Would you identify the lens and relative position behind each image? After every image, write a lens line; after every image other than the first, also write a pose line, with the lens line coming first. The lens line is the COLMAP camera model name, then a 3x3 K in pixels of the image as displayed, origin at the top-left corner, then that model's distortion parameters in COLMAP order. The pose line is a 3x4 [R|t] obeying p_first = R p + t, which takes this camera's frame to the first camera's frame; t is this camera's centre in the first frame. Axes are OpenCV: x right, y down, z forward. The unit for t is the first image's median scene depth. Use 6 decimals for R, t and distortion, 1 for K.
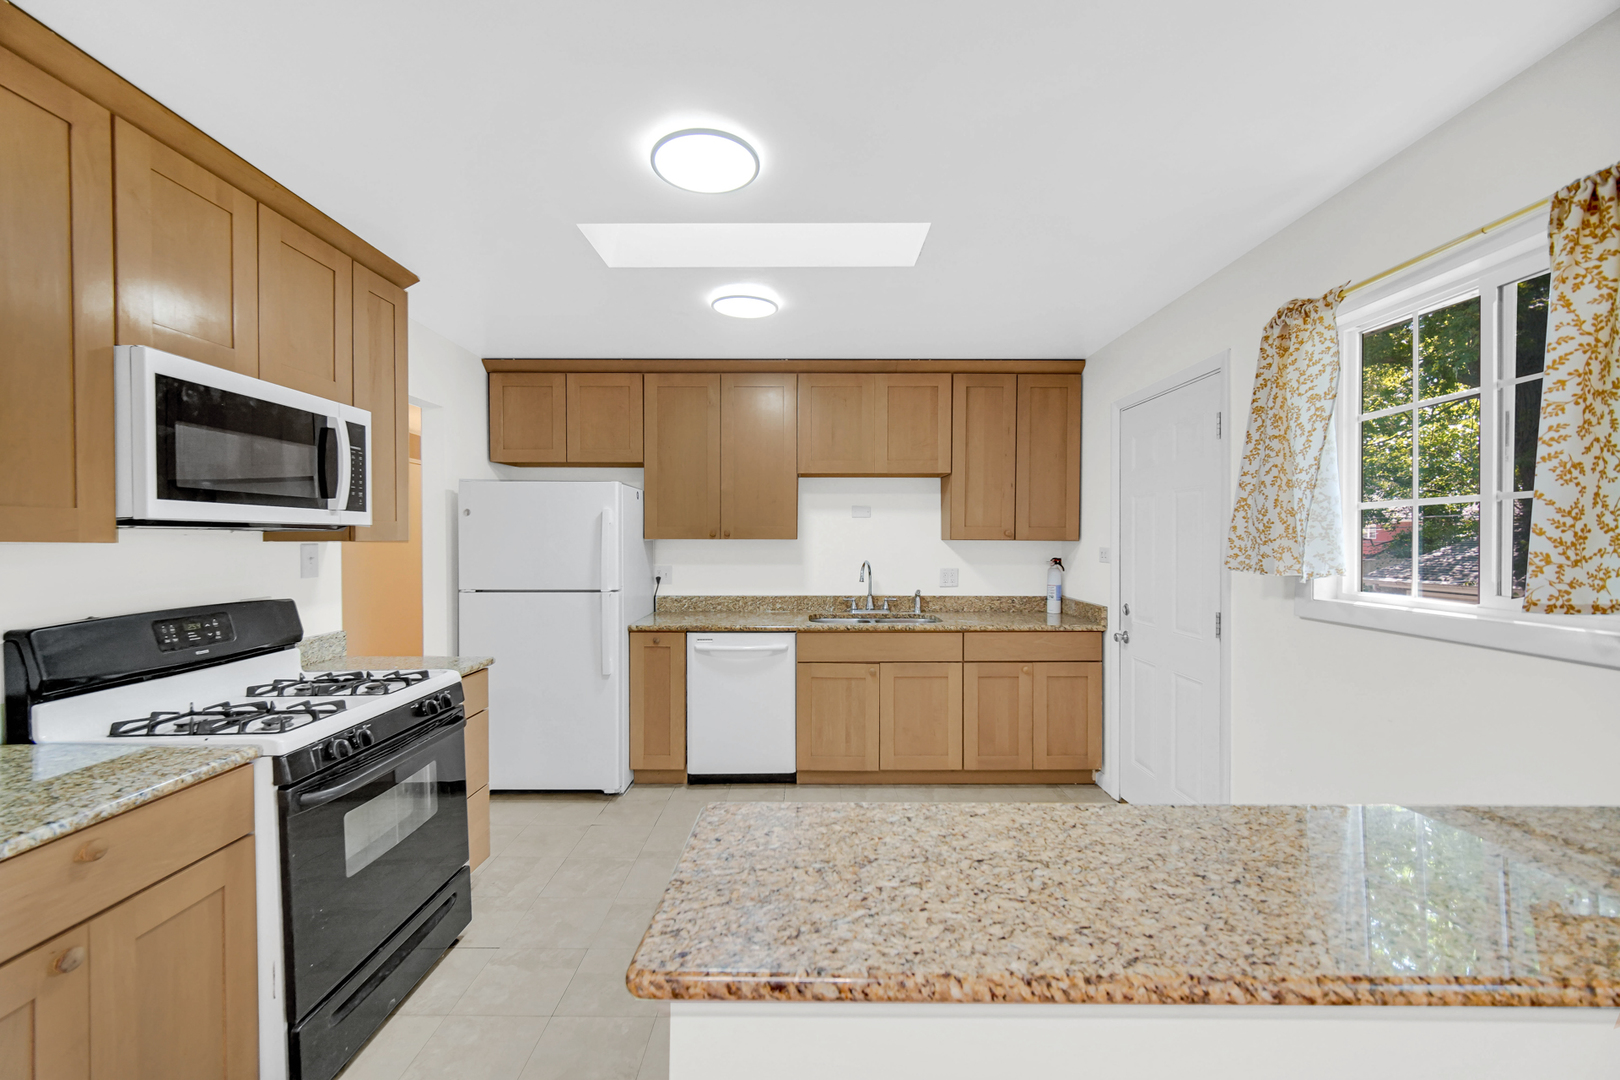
lens RADIAL K [[637.9, 0, 807.8], [0, 637.9, 538.6], [0, 0, 1]] dist [-0.000946, 0.000168]
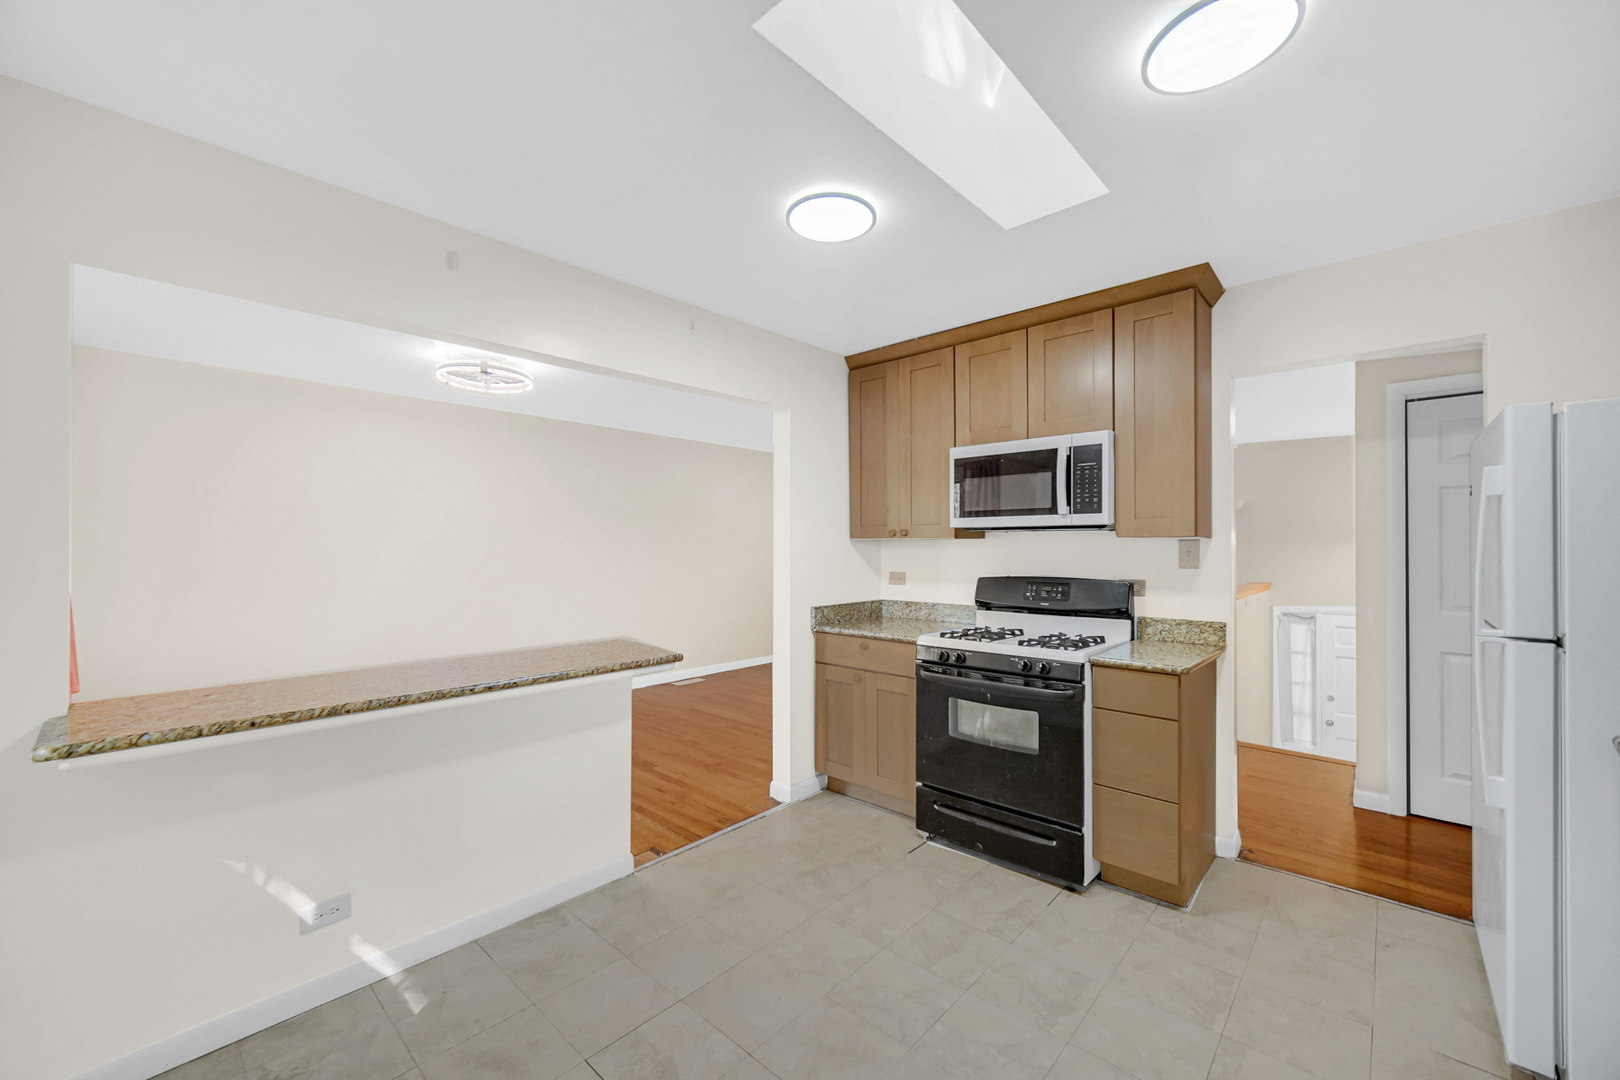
lens RADIAL K [[637.9, 0, 812.3], [0, 637.9, 545.6], [0, 0, 1]] dist [-0.000946, 0.000168]
pose [[-0.663640, 0.000110, -0.748052, 0.715276], [0.000794, 1.000000, -0.000557, 0.024761], [0.748052, -0.000963, -0.663640, 1.671393]]
